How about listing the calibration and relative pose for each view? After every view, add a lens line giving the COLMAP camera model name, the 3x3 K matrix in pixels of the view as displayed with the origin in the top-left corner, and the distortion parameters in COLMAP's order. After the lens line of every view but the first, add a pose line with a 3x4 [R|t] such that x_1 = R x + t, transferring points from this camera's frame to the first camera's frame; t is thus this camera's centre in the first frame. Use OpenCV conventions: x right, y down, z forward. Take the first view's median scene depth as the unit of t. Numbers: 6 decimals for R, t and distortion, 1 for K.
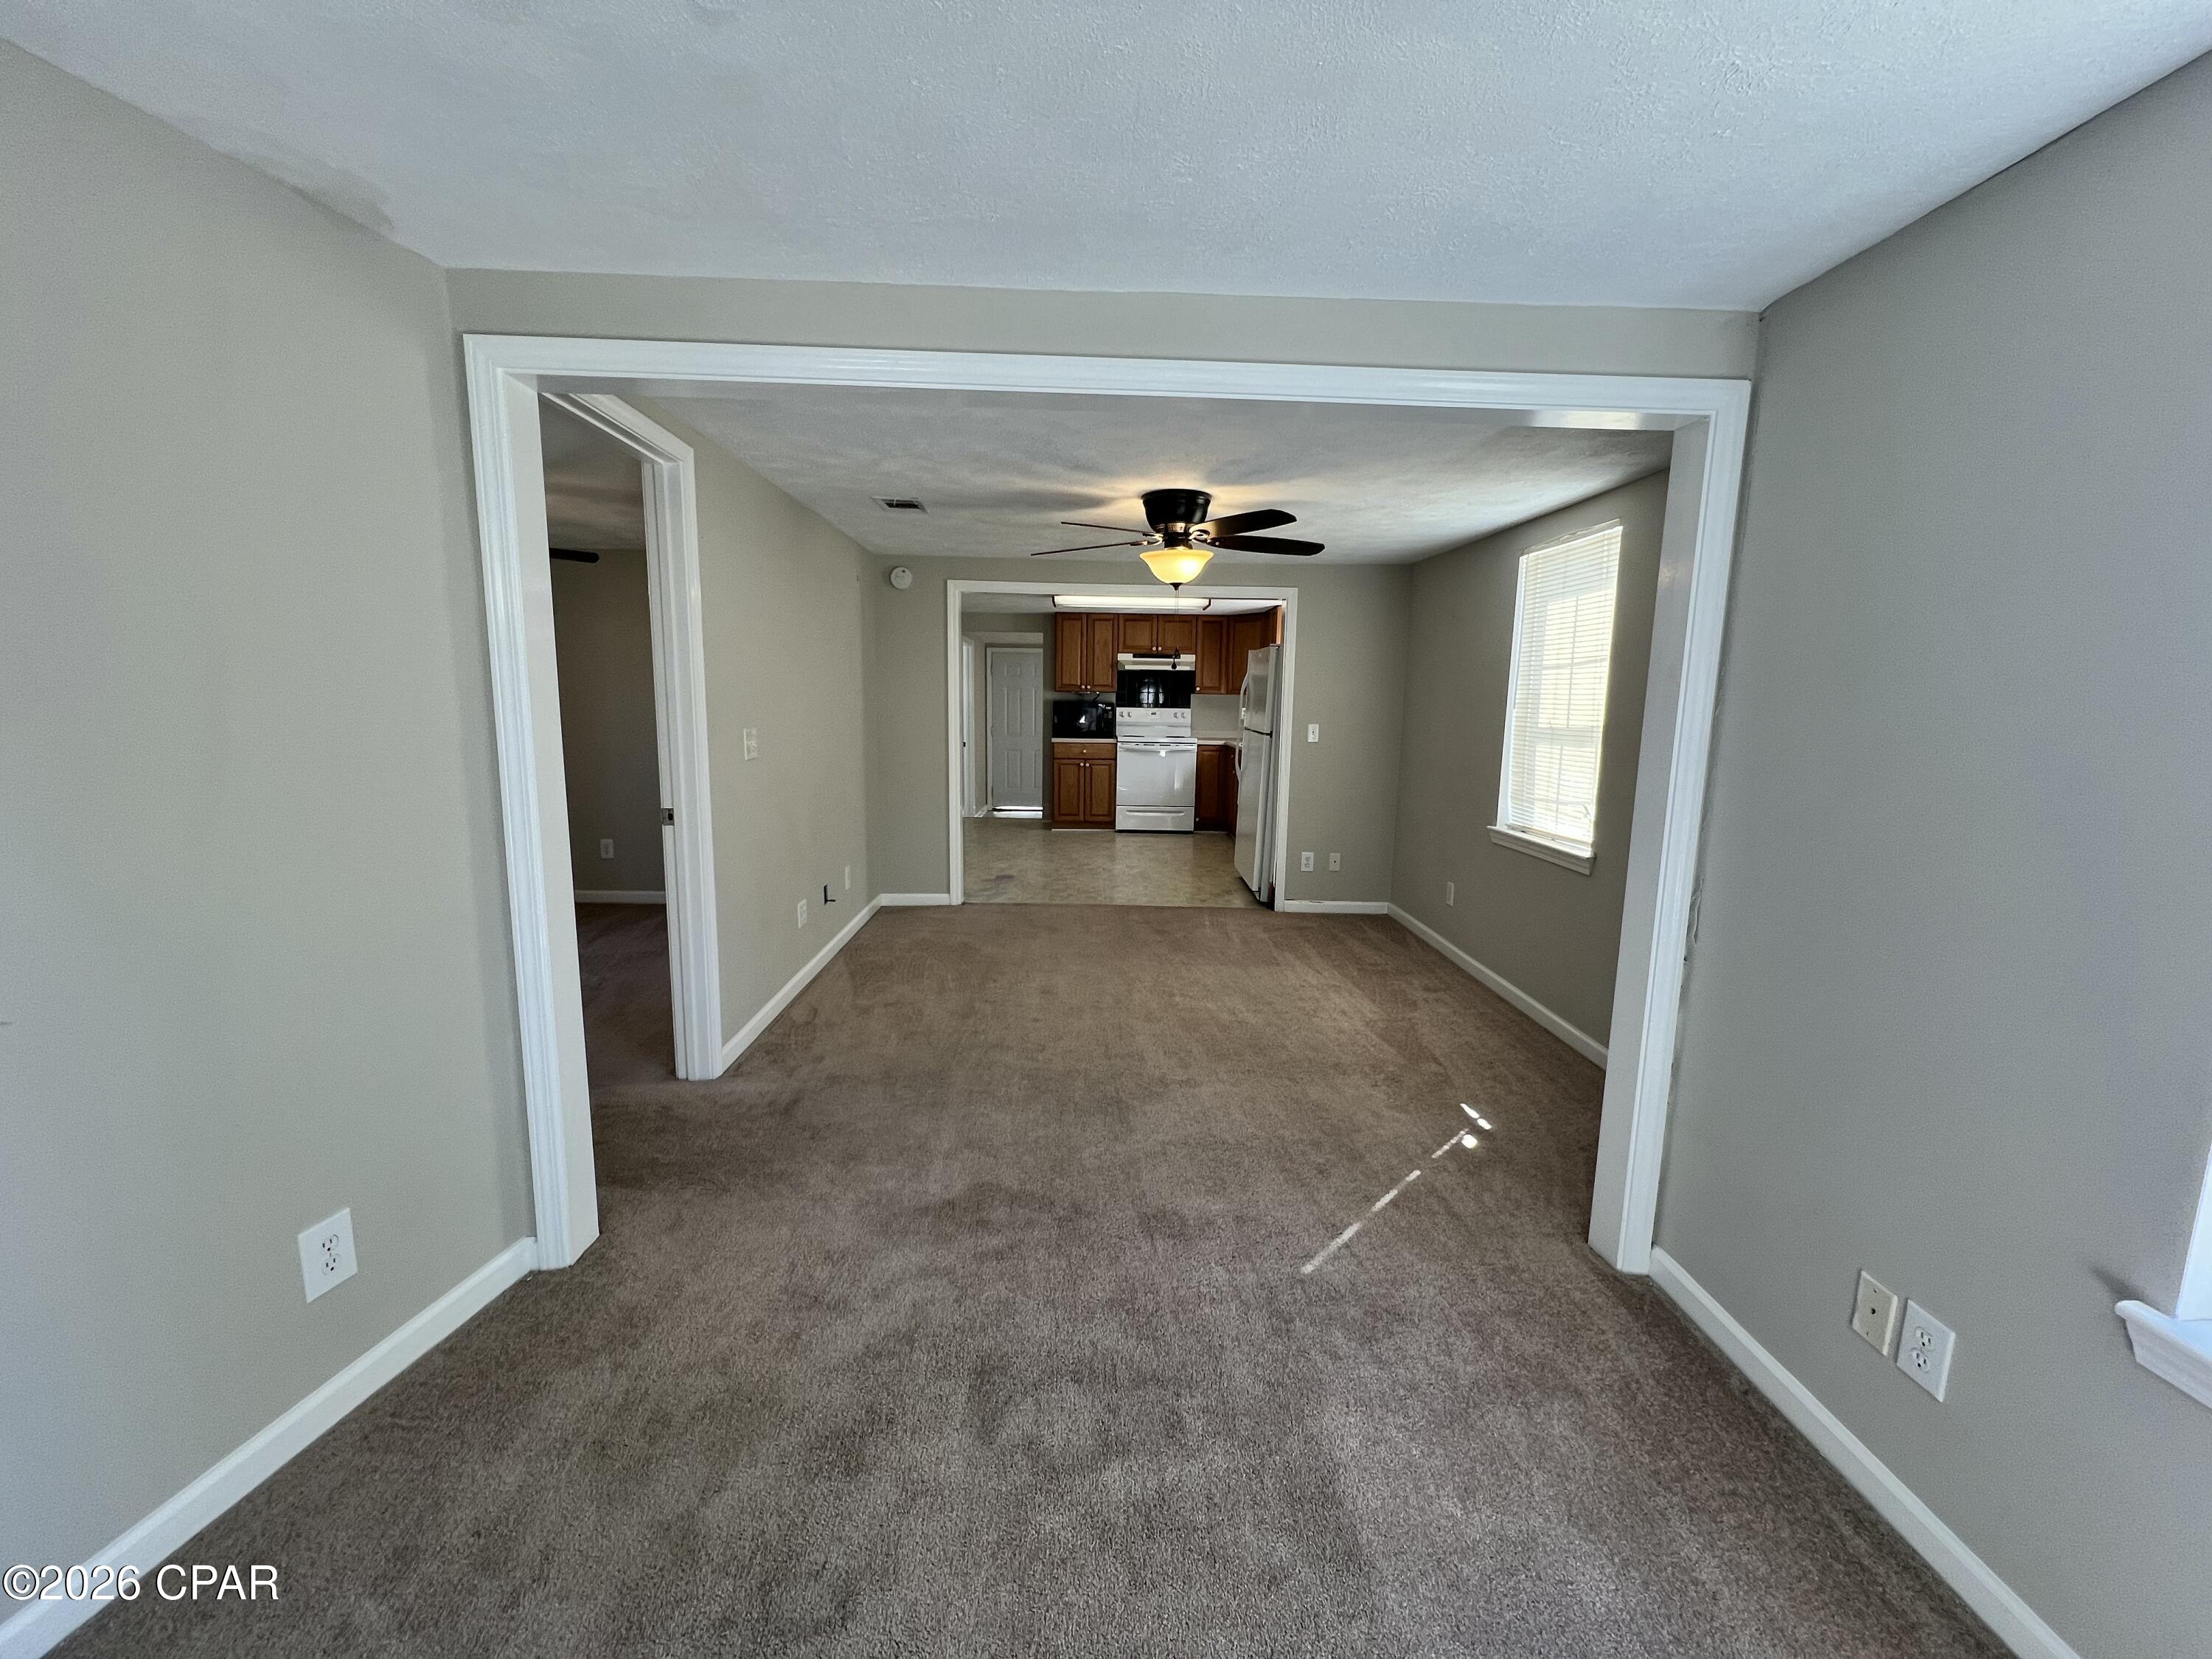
lens RADIAL K [[884.6, 0, 1101.9], [0, 884.6, 827.9], [0, 0, 1]] dist [-0.002076, 0.000513]
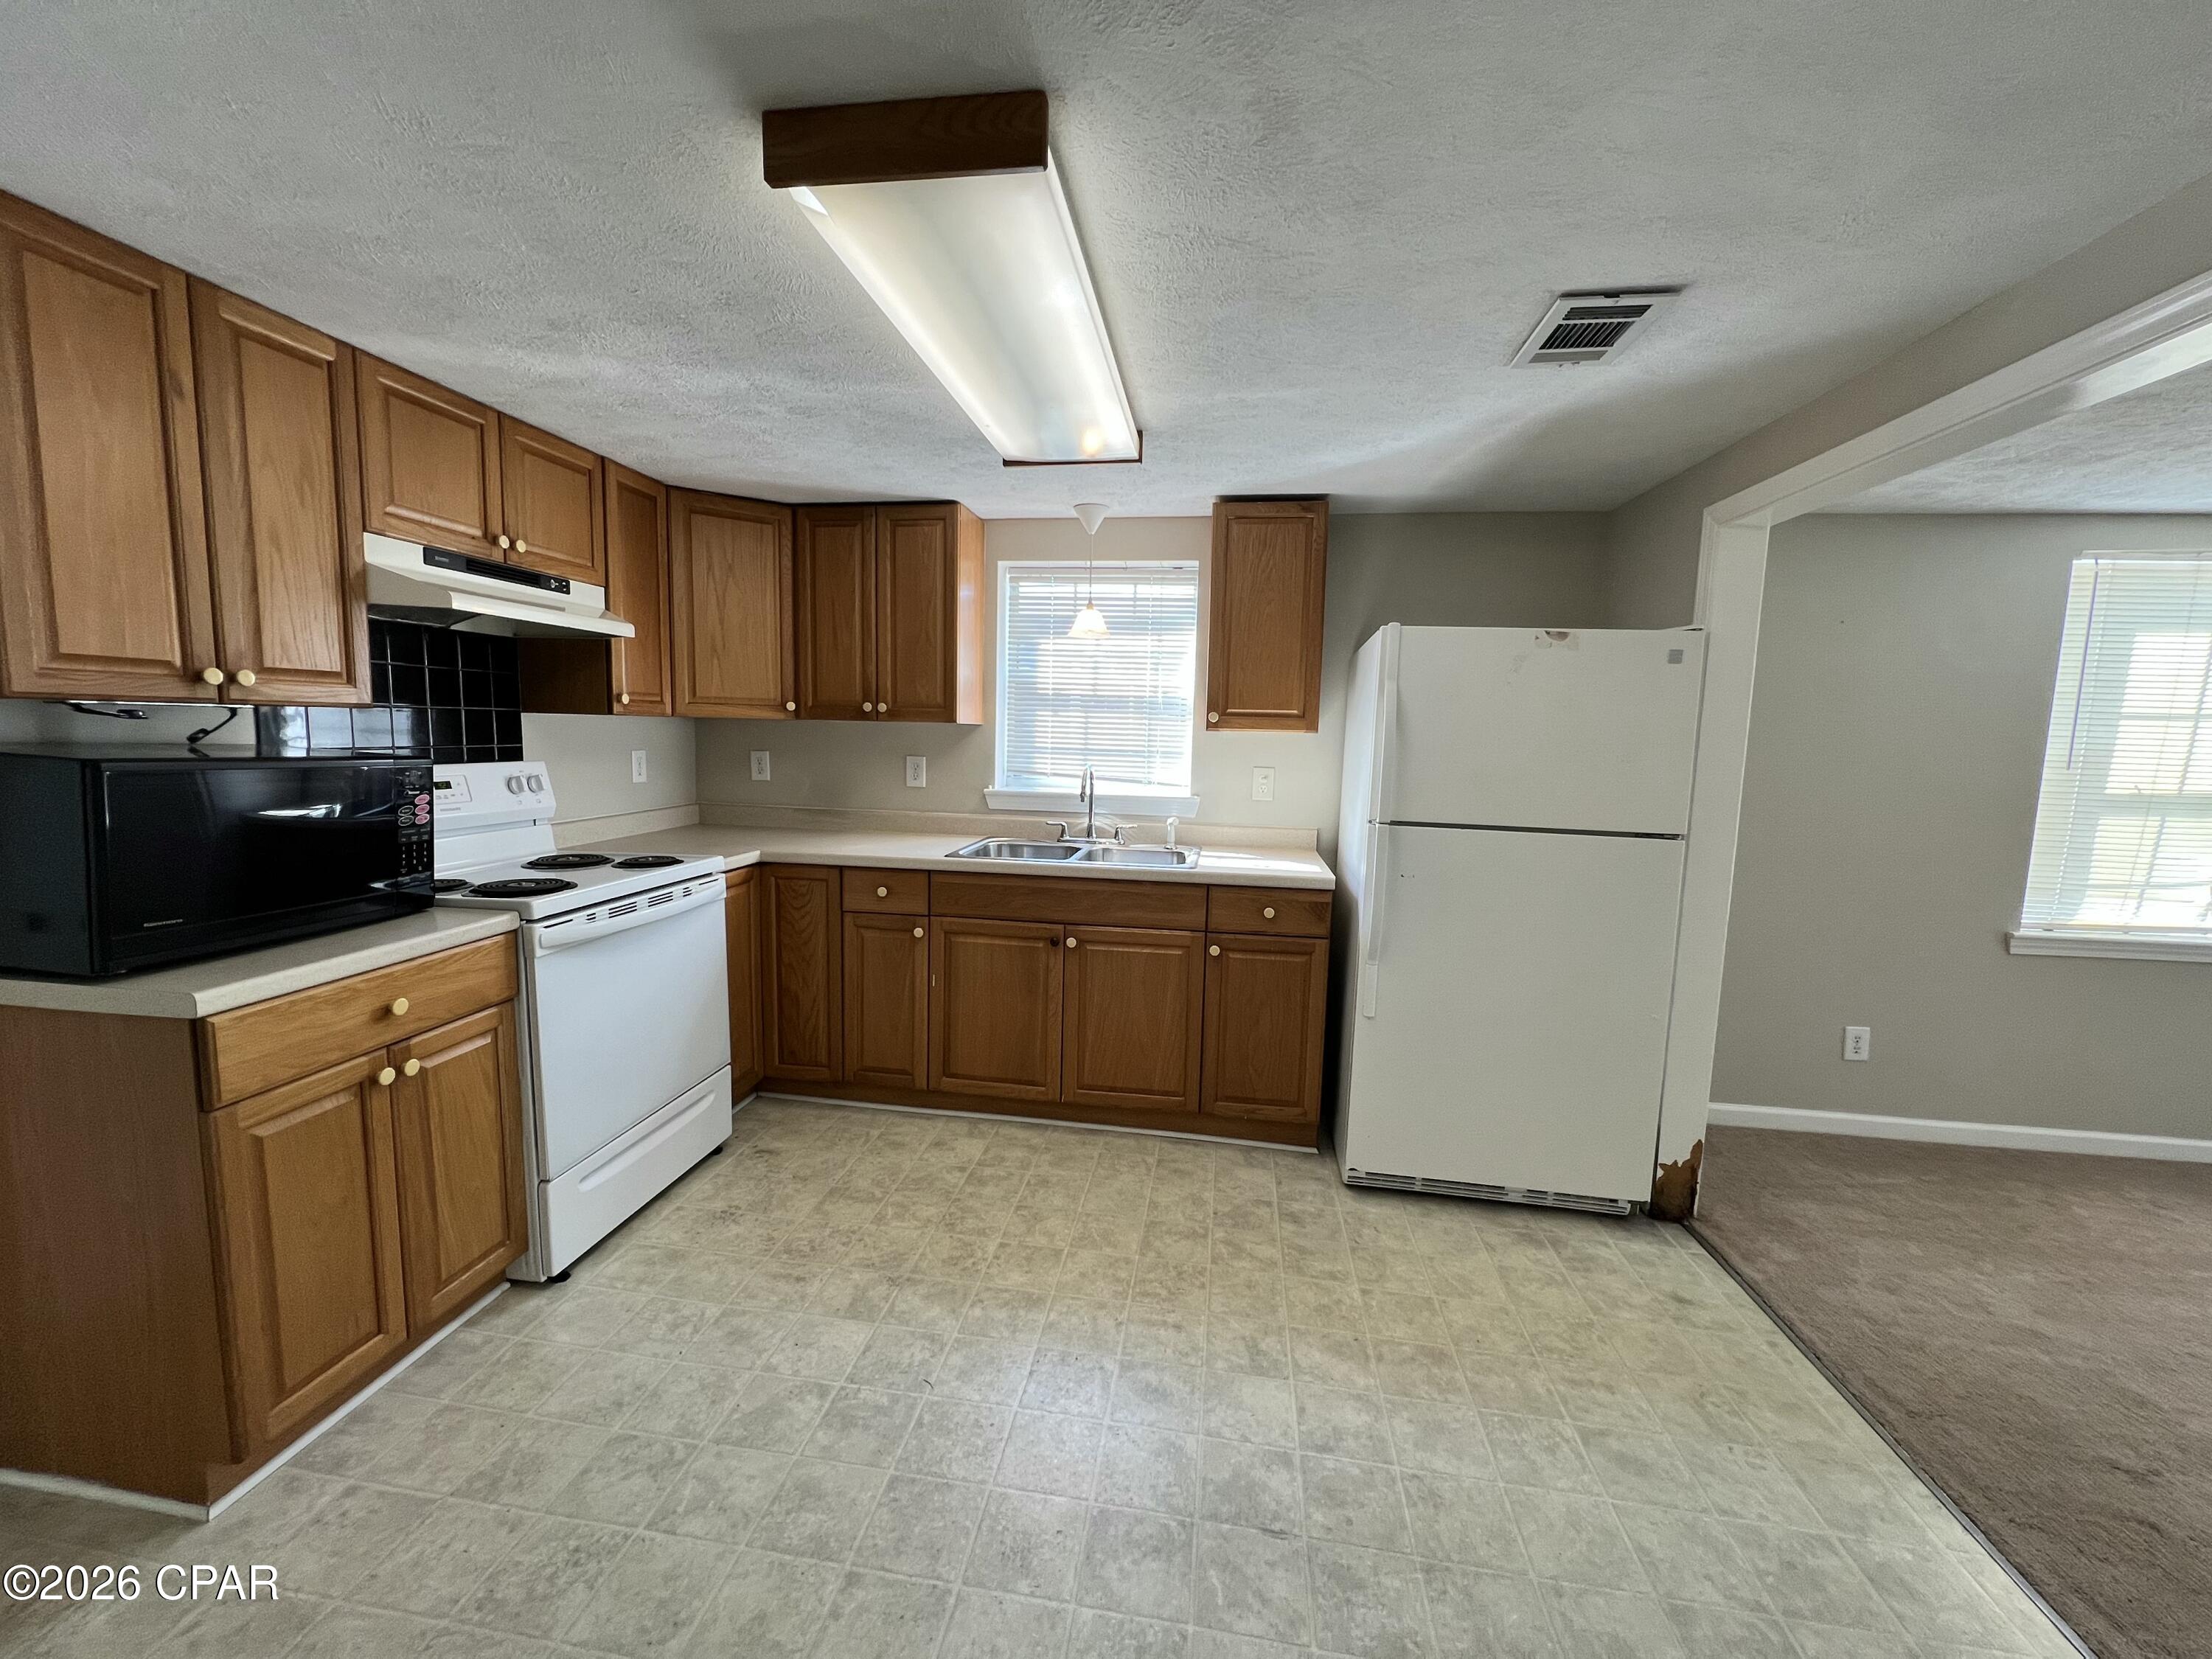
lens RADIAL K [[884.6, 0, 1100.8], [0, 884.6, 828.4], [0, 0, 1]] dist [-0.002076, 0.000513]
pose [[0.157426, -0.125199, 0.979562, -0.310063], [0.124206, 0.986564, 0.106133, -0.215506], [-0.979689, 0.104959, 0.170861, 1.361889]]
